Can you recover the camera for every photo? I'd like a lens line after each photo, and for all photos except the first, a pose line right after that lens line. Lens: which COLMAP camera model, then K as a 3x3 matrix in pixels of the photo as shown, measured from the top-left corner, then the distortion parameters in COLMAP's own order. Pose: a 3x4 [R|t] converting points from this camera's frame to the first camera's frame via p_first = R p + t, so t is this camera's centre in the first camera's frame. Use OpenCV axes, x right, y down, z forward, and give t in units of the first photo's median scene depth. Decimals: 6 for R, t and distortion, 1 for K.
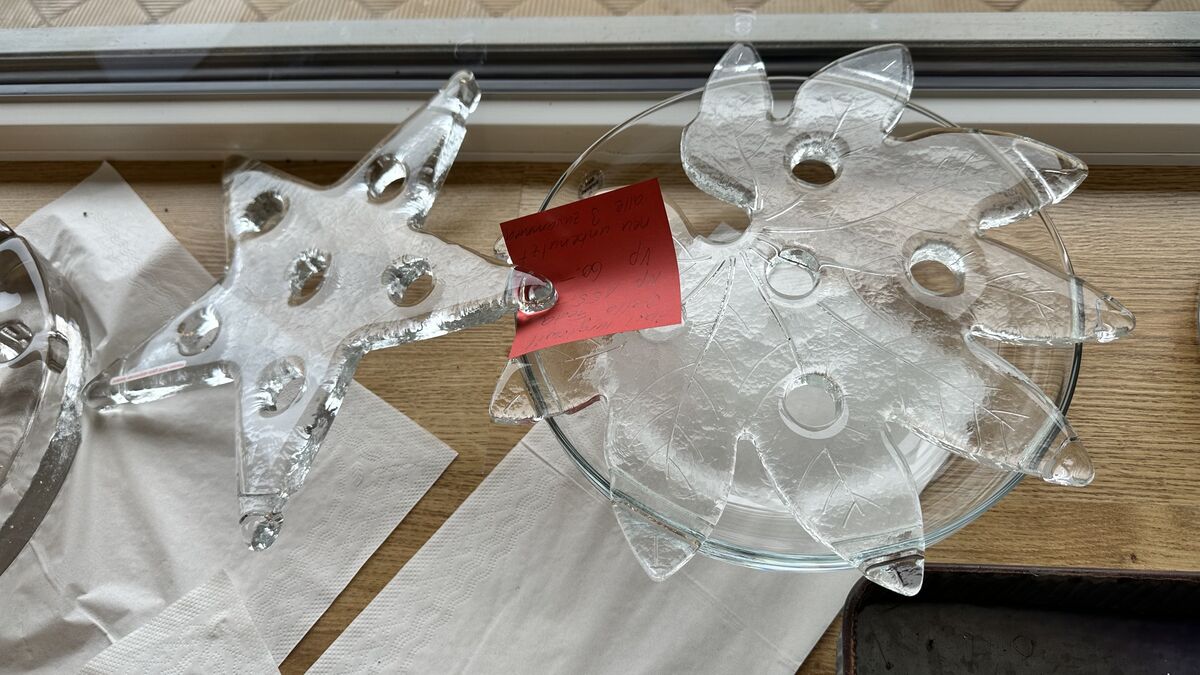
lens RADIAL K [[860.0, 0, 599.3], [0, 860.0, 343.6], [0, 0, 1]] dist [0.001218, -0.000819]
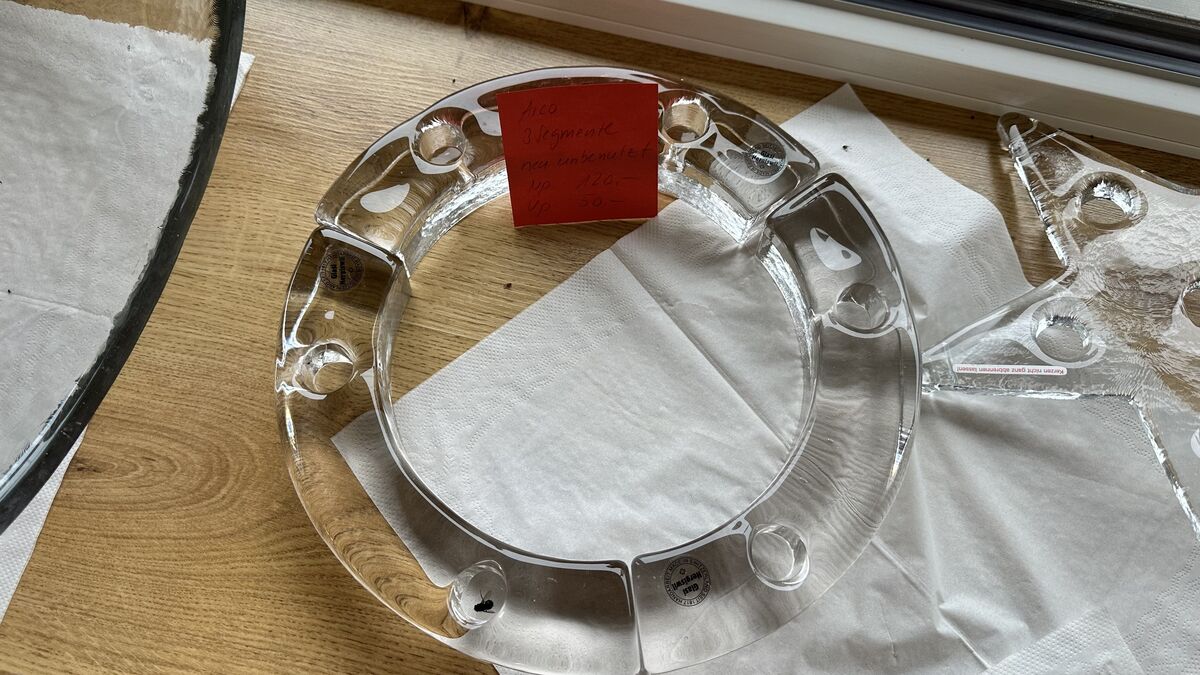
lens RADIAL K [[860.0, 0, 601.7], [0, 860.0, 330.9], [0, 0, 1]] dist [0.001218, -0.000819]
pose [[0.979766, 0.188504, 0.067266, -1.049213], [-0.195809, 0.972364, 0.127151, -0.037753], [-0.041439, -0.137749, 0.989600, 0.137589]]
